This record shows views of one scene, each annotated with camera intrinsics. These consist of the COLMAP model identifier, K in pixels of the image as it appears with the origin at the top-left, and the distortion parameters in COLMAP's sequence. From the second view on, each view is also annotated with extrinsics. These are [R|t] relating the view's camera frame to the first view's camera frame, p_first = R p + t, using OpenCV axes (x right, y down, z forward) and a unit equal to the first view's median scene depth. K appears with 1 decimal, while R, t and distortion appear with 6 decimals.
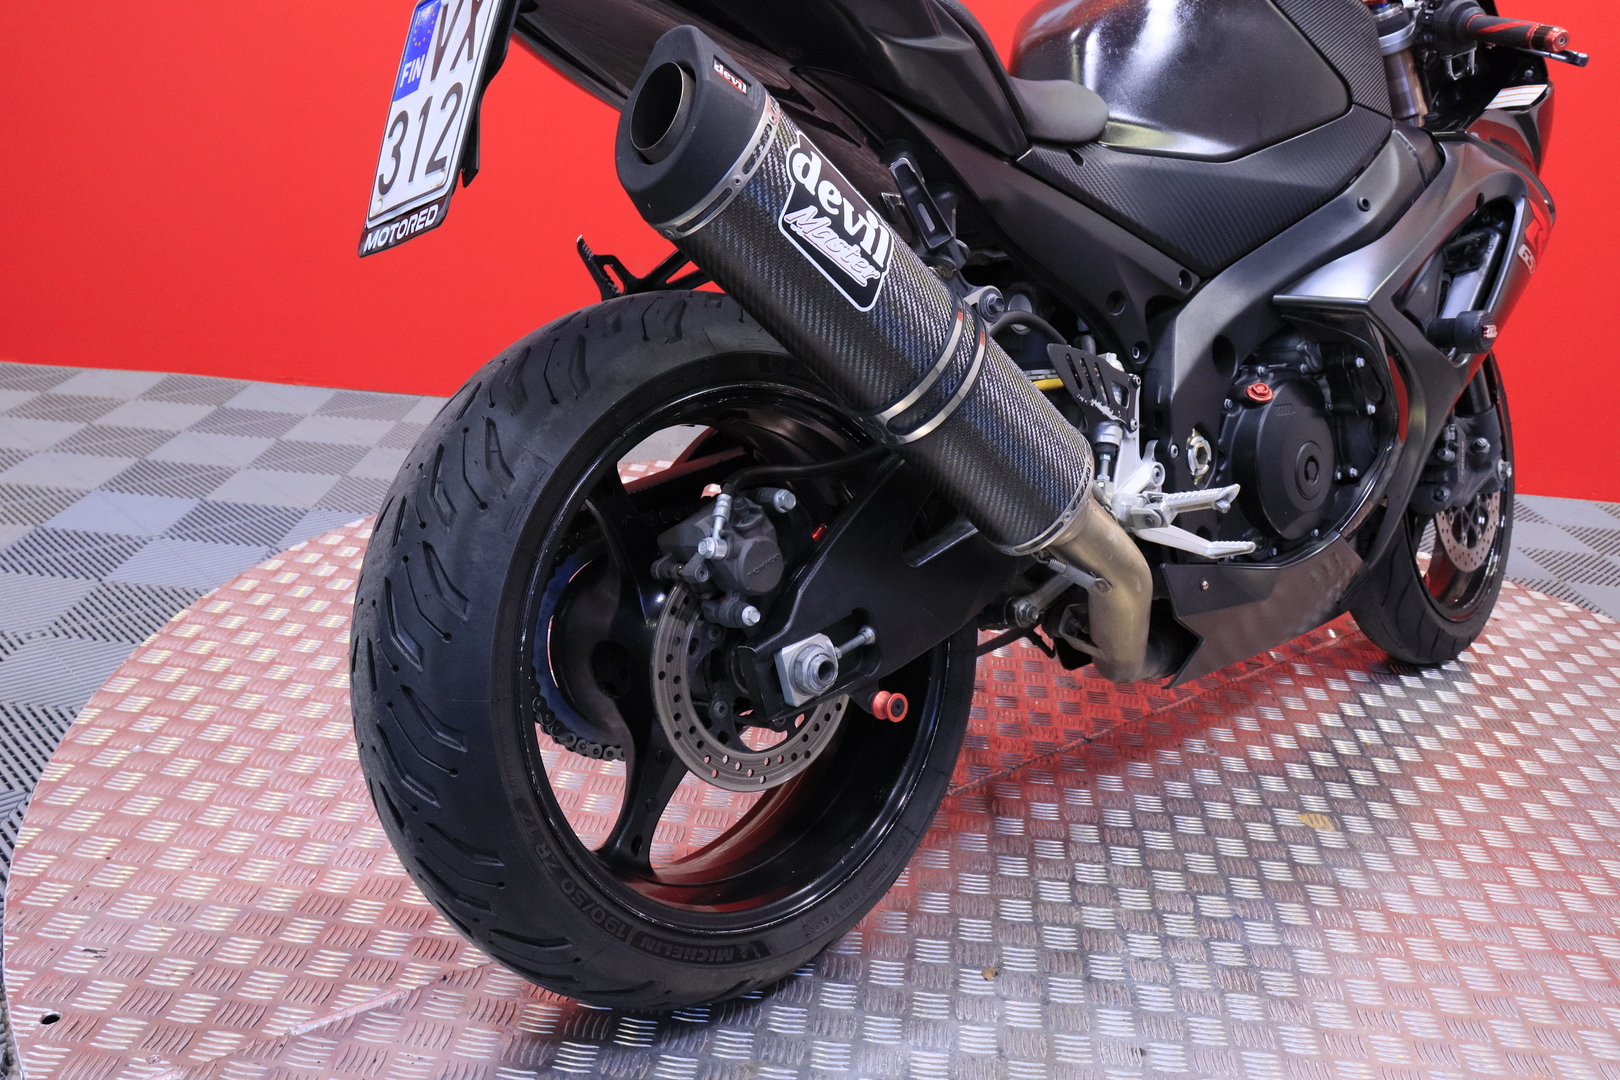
lens RADIAL K [[1368.1, 0, 777.6], [0, 1368.1, 539.7], [0, 0, 1]] dist [-0.150850, 0.159408]
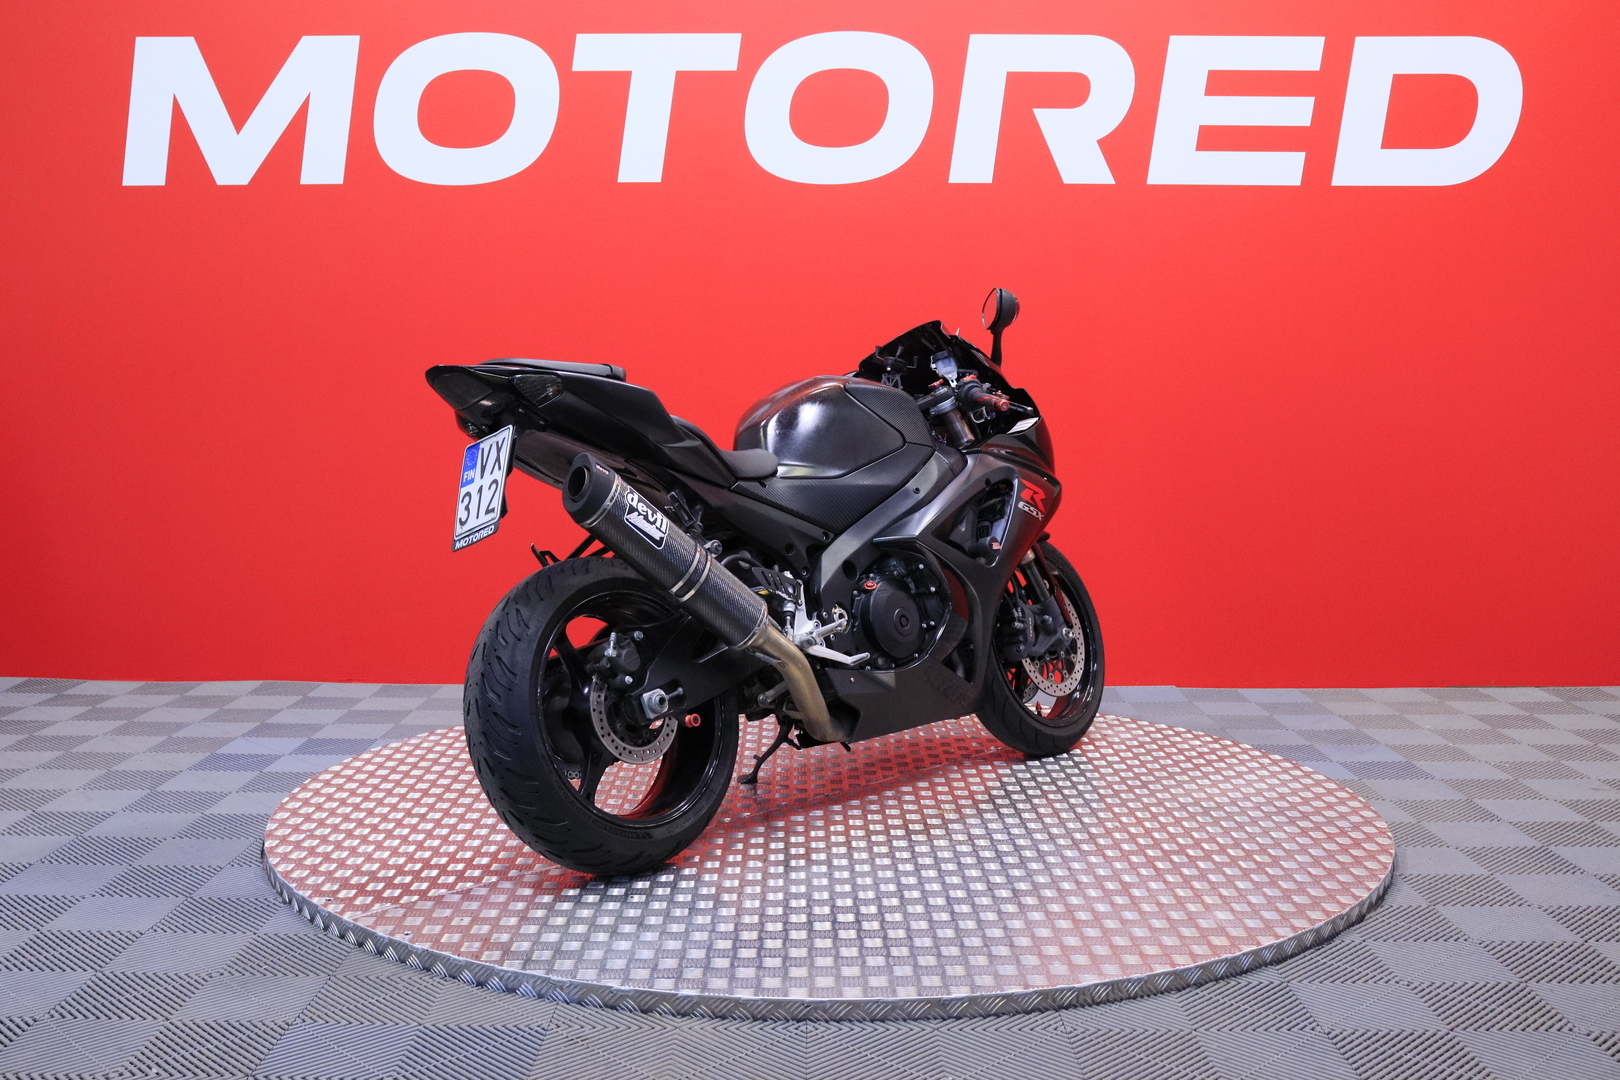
lens RADIAL K [[1681.9, 0, 810.0], [0, 1681.9, 540.0], [0, 0, 1]] dist [-0.230709, 0.032946]
pose [[0.989557, -0.096212, 0.107335, 0.003295], [0.120181, 0.961836, -0.245823, 0.535121], [-0.079588, 0.256155, 0.963354, -1.783172]]
